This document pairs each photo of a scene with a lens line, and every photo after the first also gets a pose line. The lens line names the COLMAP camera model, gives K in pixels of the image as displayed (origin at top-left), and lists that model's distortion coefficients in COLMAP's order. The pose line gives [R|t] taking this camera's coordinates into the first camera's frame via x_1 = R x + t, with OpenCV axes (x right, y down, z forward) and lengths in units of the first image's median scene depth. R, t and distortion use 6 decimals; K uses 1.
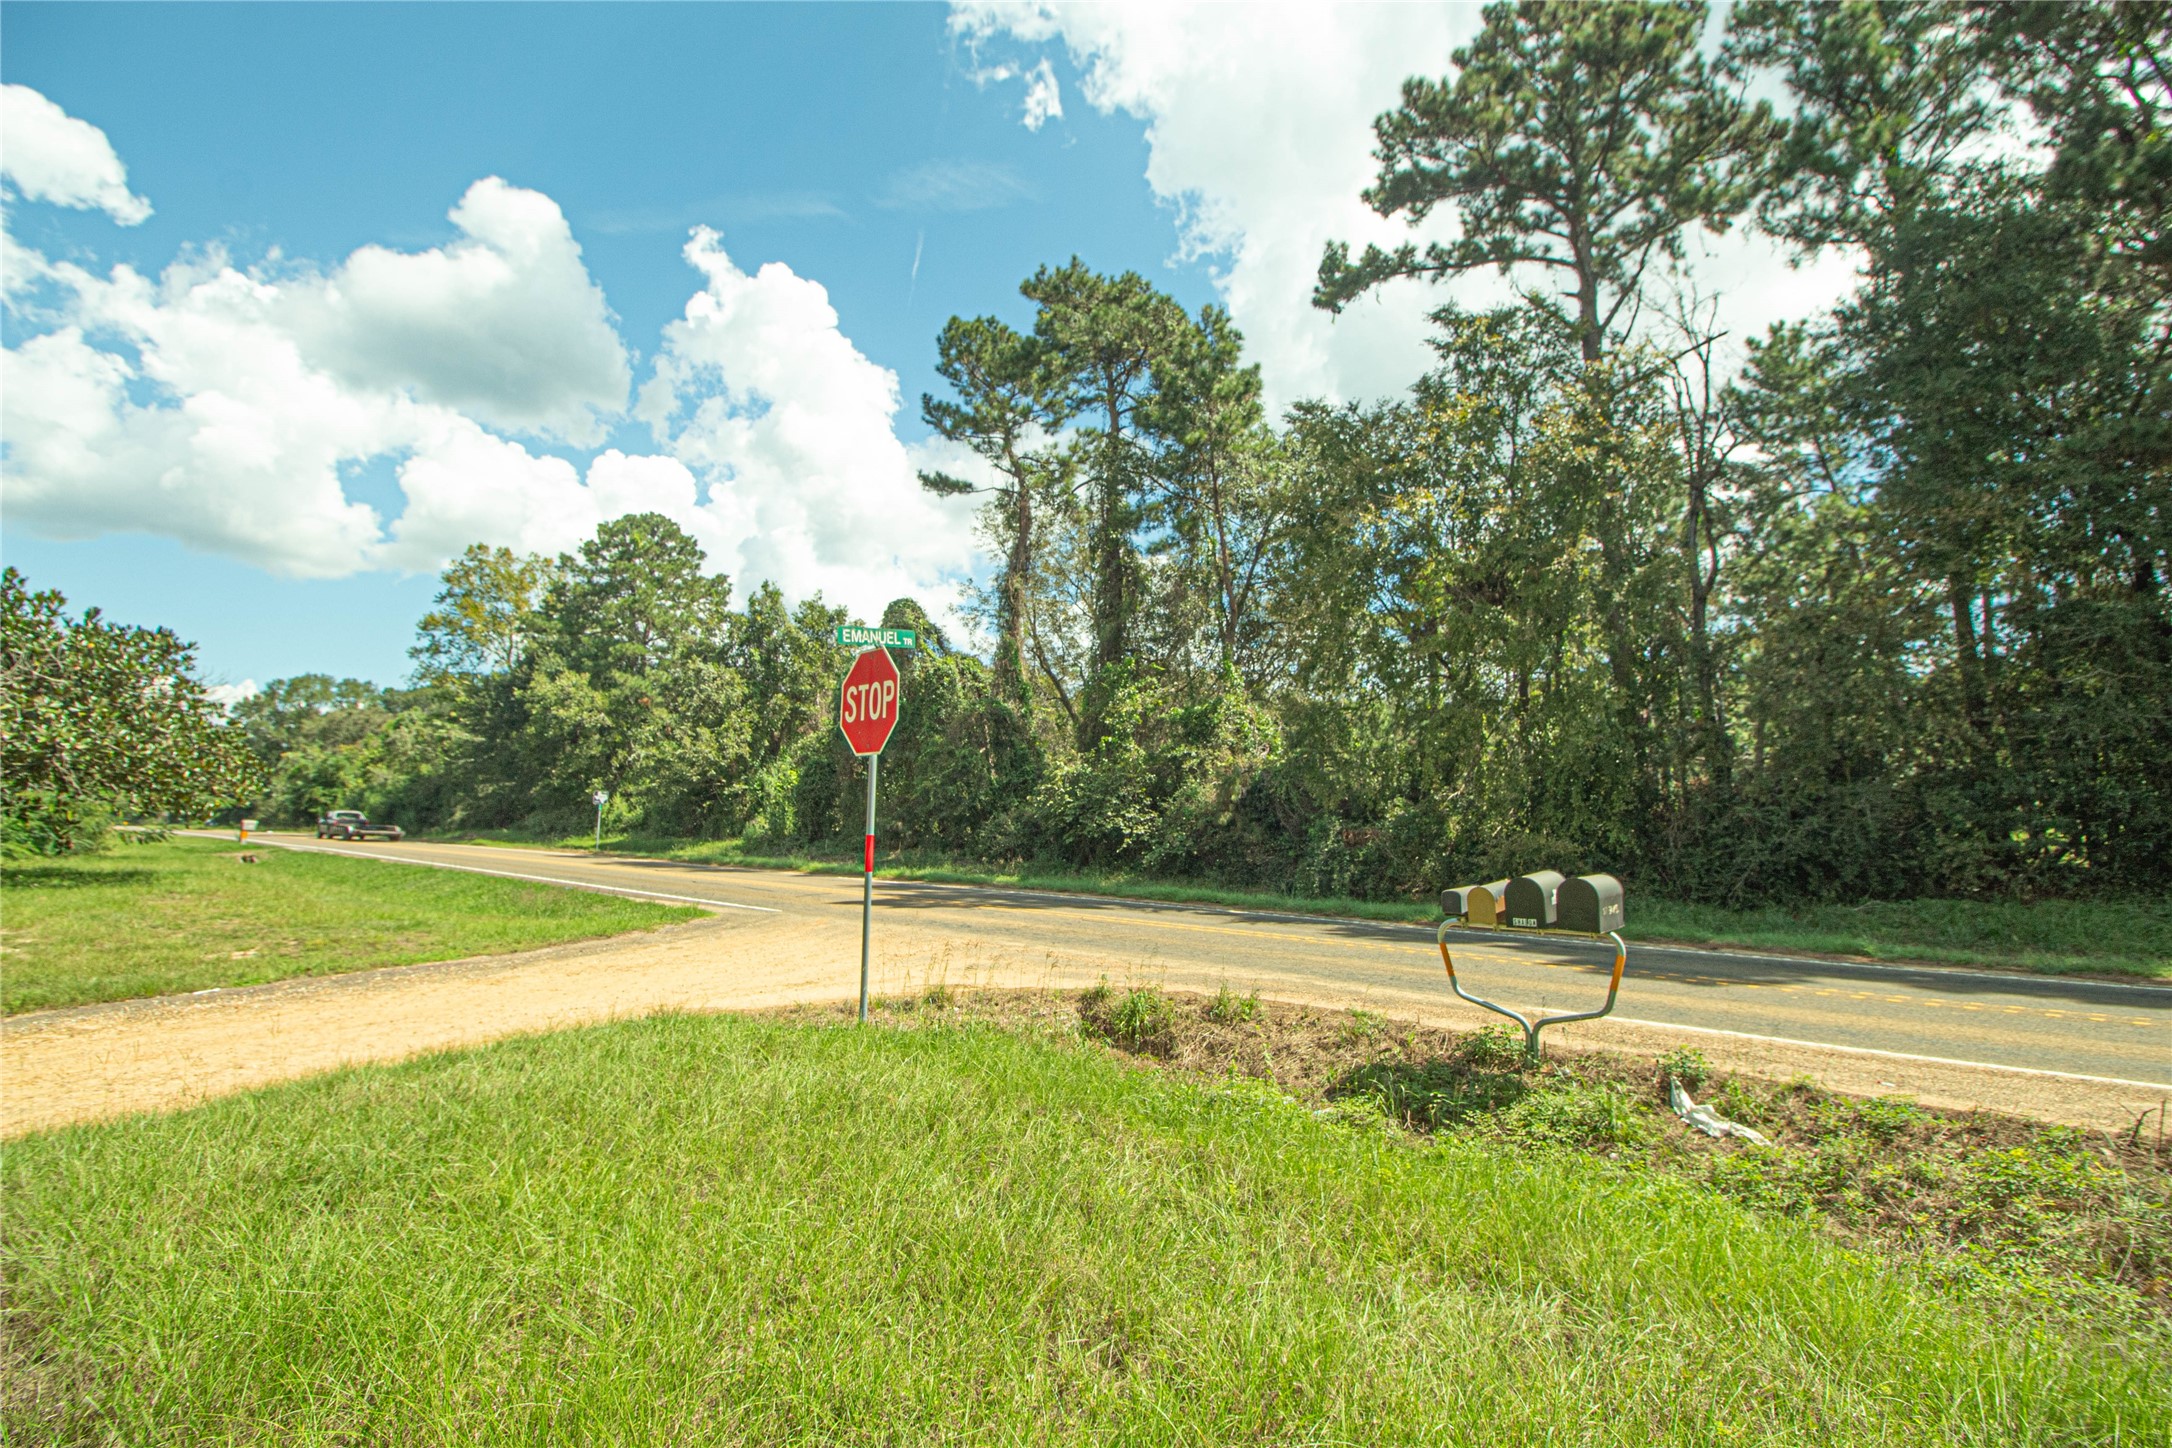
lens RADIAL K [[959.1, 0, 1089.0], [0, 959.1, 723.4], [0, 0, 1]] dist [-0.001274, -0.000023]
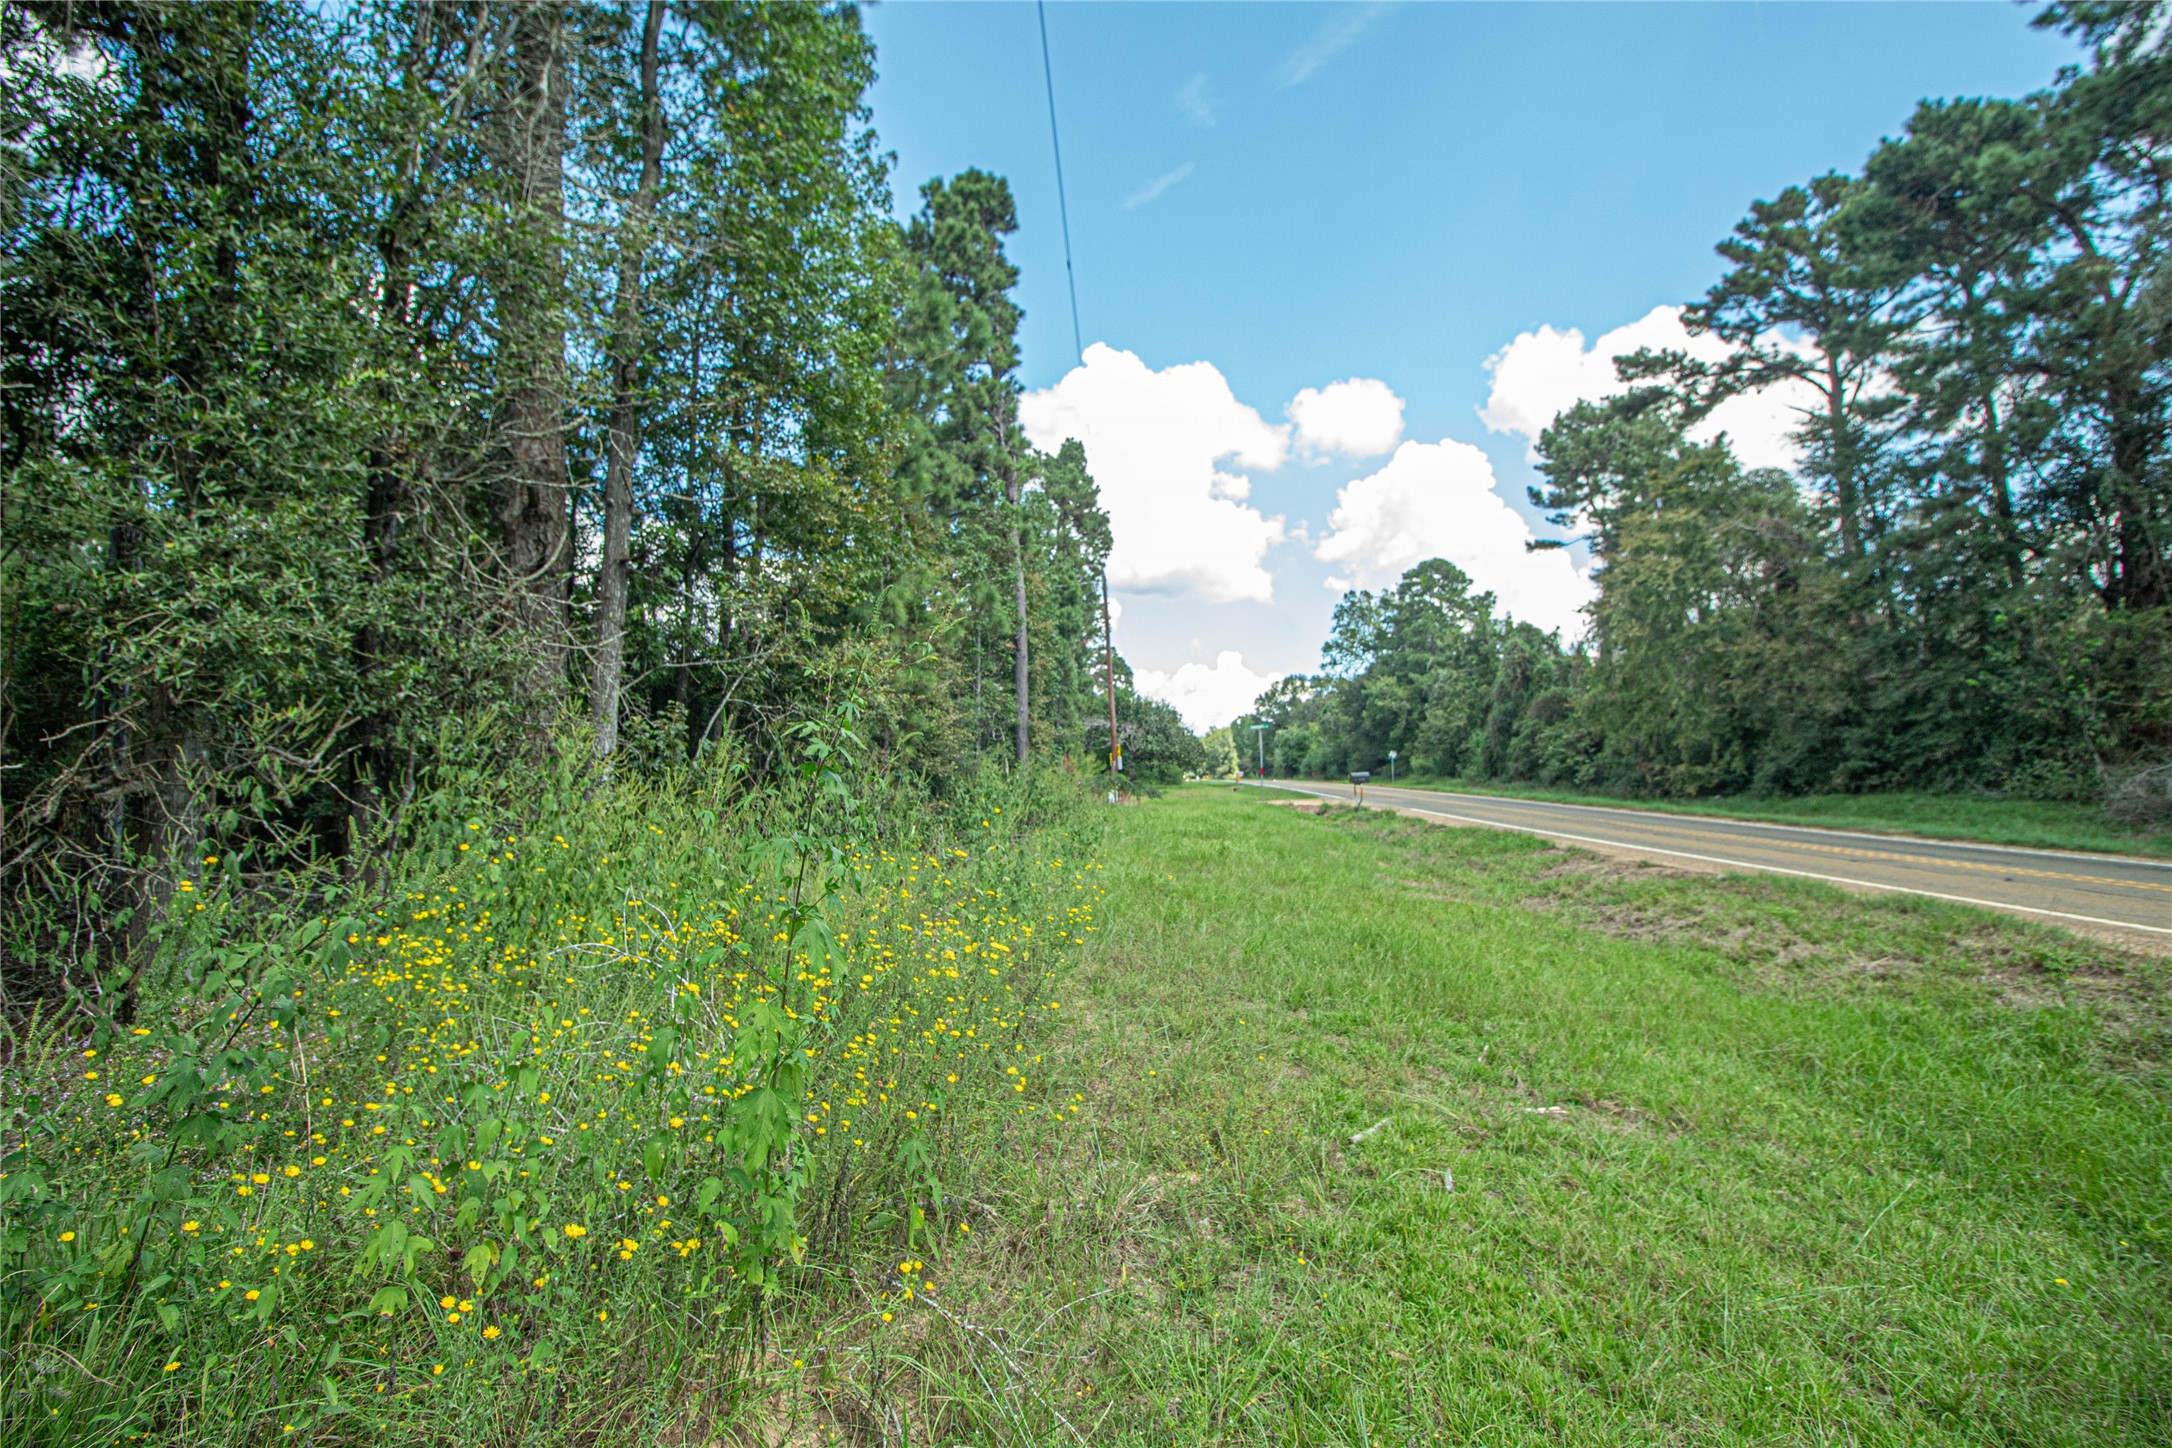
lens RADIAL K [[959.1, 0, 1086.0], [0, 959.1, 723.4], [0, 0, 1]] dist [-0.001274, -0.000023]
pose [[0.596863, -0.057457, -0.800283, 0.355344], [0.099111, 0.995073, 0.002477, -0.024389], [0.796198, -0.080795, 0.599617, -0.296760]]
